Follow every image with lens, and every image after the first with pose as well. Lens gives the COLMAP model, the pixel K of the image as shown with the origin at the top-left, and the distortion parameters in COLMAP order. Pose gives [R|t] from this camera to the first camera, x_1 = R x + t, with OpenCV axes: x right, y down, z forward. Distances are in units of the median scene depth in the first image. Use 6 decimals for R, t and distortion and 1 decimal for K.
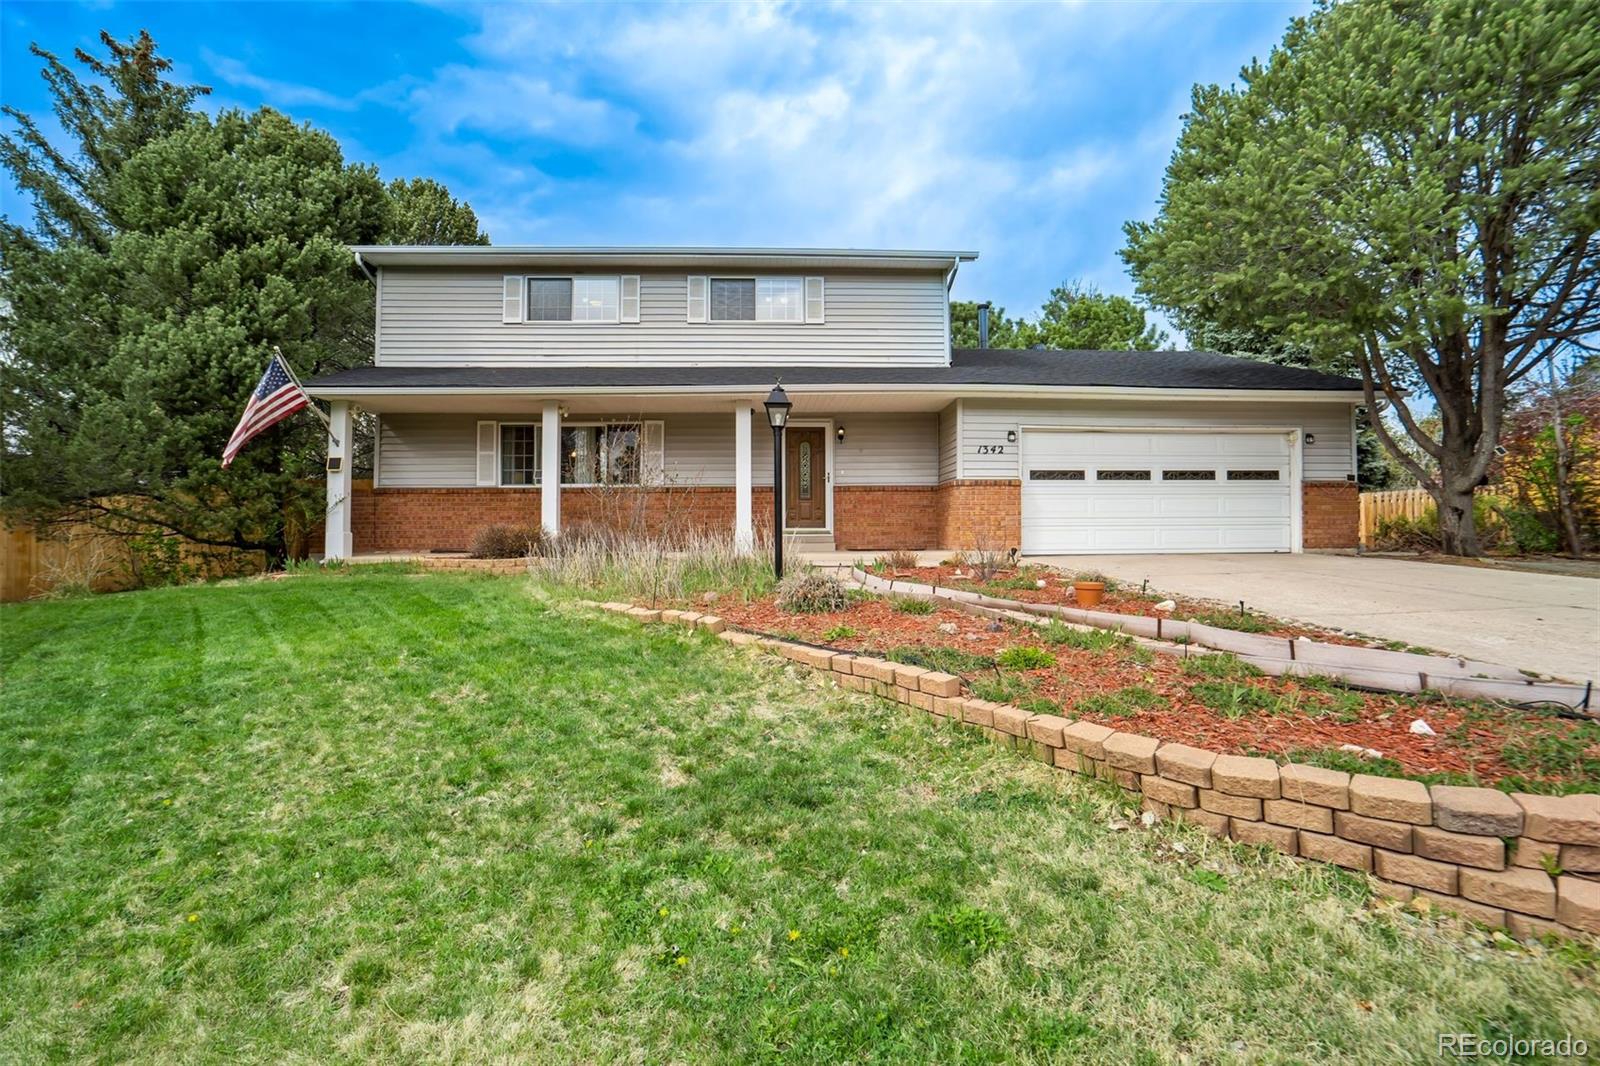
lens RADIAL K [[751.4, 0, 798.8], [0, 751.4, 533.4], [0, 0, 1]] dist [-0.027248, 0.001793]
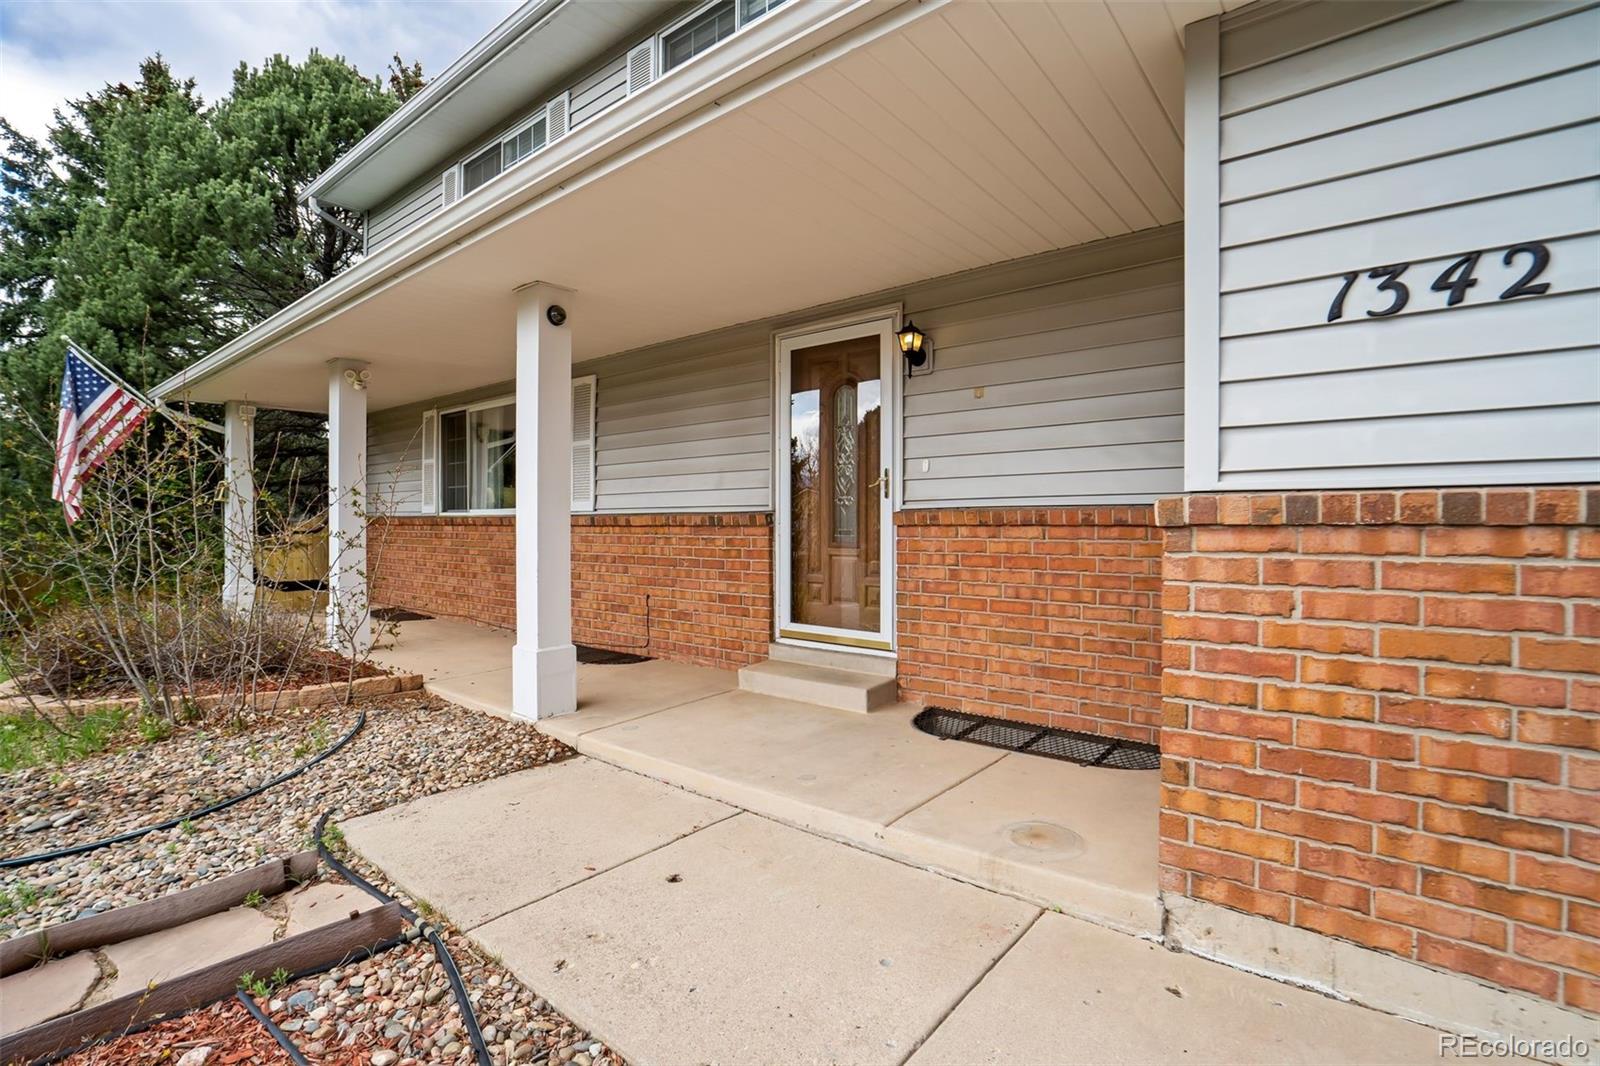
lens RADIAL K [[751.4, 0, 799.2], [0, 751.4, 532.6], [0, 0, 1]] dist [-0.027248, 0.001793]
pose [[0.740446, 0.013008, -0.671990, 0.236249], [-0.000592, 0.999825, 0.018701, -0.058717], [0.672115, -0.013449, 0.740324, 0.728246]]
